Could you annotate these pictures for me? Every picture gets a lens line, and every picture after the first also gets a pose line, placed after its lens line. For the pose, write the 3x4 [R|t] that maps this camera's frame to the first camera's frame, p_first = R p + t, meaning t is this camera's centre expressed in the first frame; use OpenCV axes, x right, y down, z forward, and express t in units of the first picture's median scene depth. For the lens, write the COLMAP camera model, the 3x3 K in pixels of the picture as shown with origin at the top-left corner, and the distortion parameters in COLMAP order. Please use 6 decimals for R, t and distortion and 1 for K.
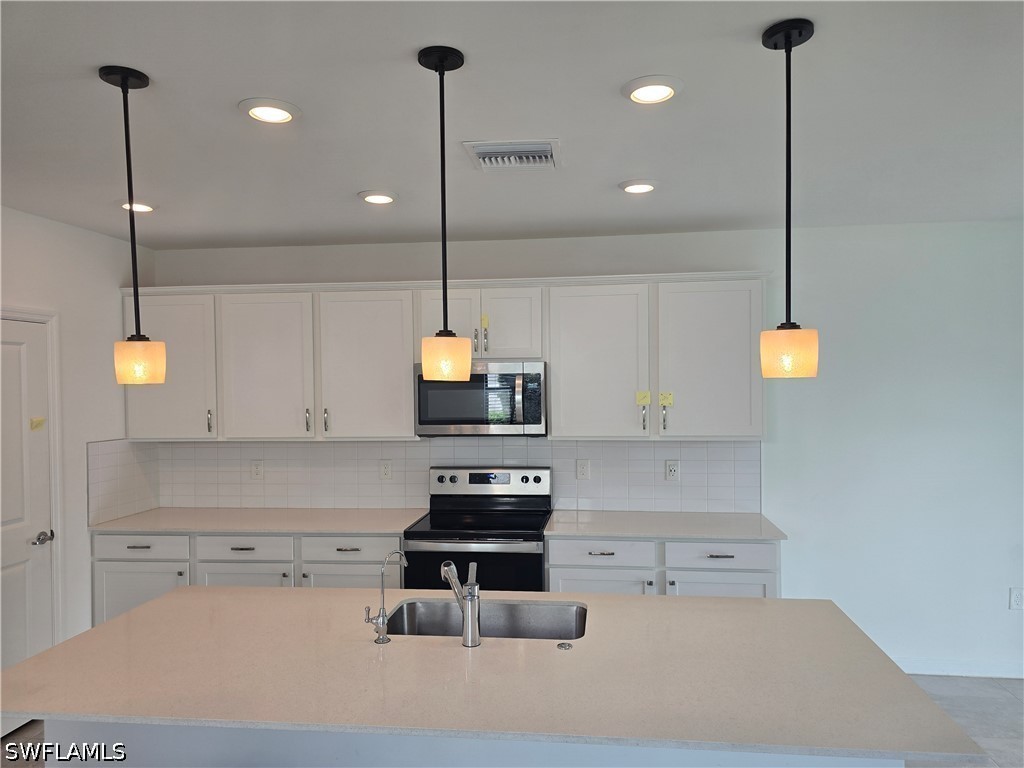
lens RADIAL K [[701.1, 0, 514.4], [0, 701.1, 386.3], [0, 0, 1]] dist [0.015246, -0.004632]
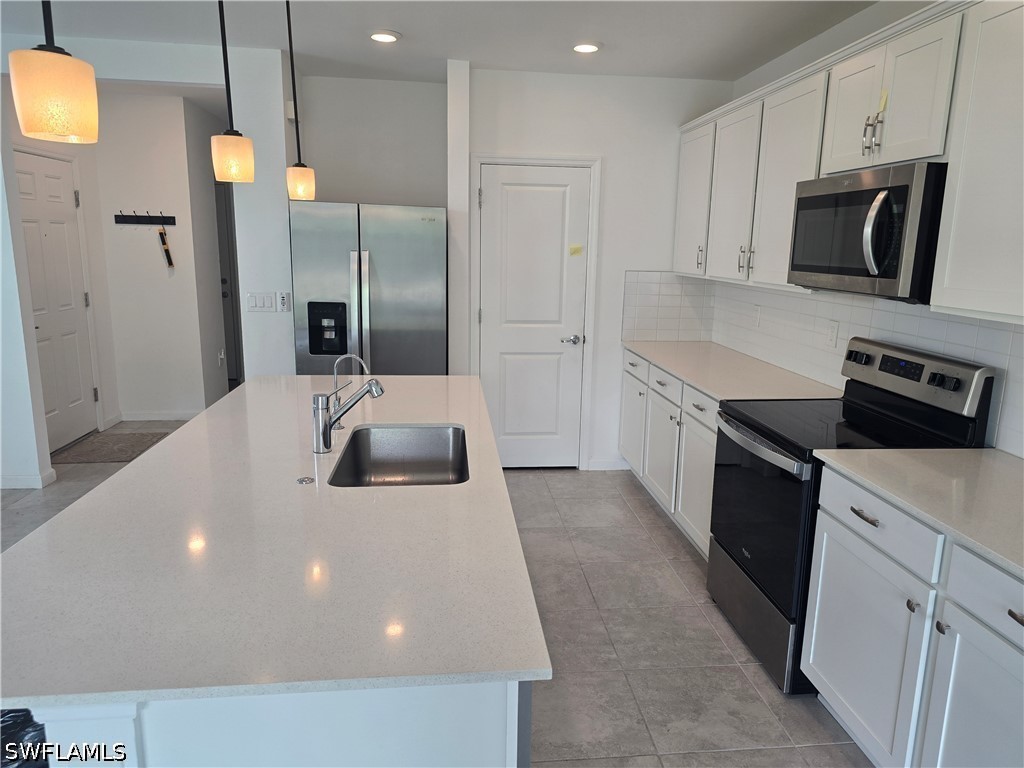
lens RADIAL K [[701.1, 0, 513.8], [0, 701.1, 382.7], [0, 0, 1]] dist [0.015246, -0.004632]
pose [[0.223813, 0.208086, -0.952160, 0.541174], [-0.022335, 0.977781, 0.208435, 0.024529], [0.974376, -0.025384, 0.223487, 0.585113]]
